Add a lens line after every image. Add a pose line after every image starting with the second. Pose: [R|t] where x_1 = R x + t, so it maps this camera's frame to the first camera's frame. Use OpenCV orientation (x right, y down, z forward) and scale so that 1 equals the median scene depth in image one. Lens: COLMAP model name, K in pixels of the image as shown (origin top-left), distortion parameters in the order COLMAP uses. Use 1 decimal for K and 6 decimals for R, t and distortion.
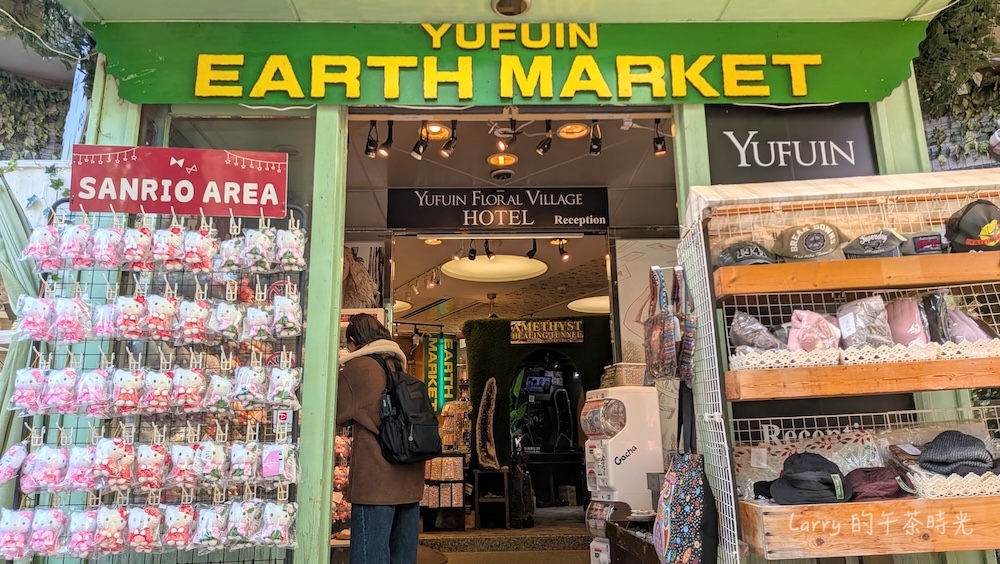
lens RADIAL K [[769.8, 0, 500.0], [0, 769.8, 282.0], [0, 0, 1]] dist [0.000664, 0.000029]
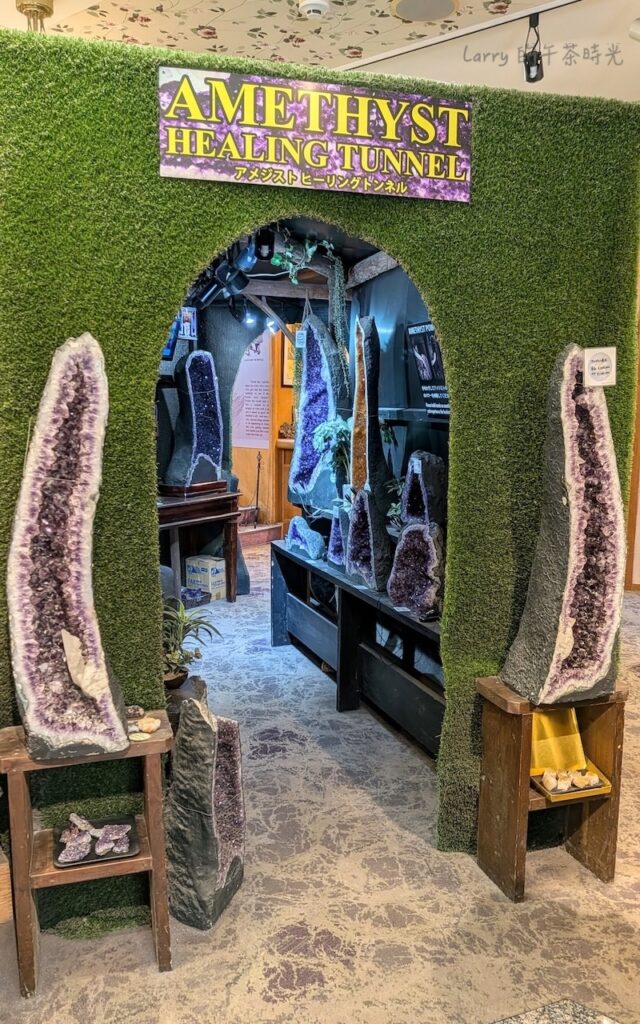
lens RADIAL K [[767.4, 0, 320.0], [0, 767.4, 512.0], [0, 0, 1]] dist [-0.002821, -0.001215]
pose [[0.926898, -0.031052, 0.374026, -0.028503], [-0.109633, 0.930704, 0.348956, 0.088546], [-0.358944, -0.364452, 0.859264, 0.765351]]
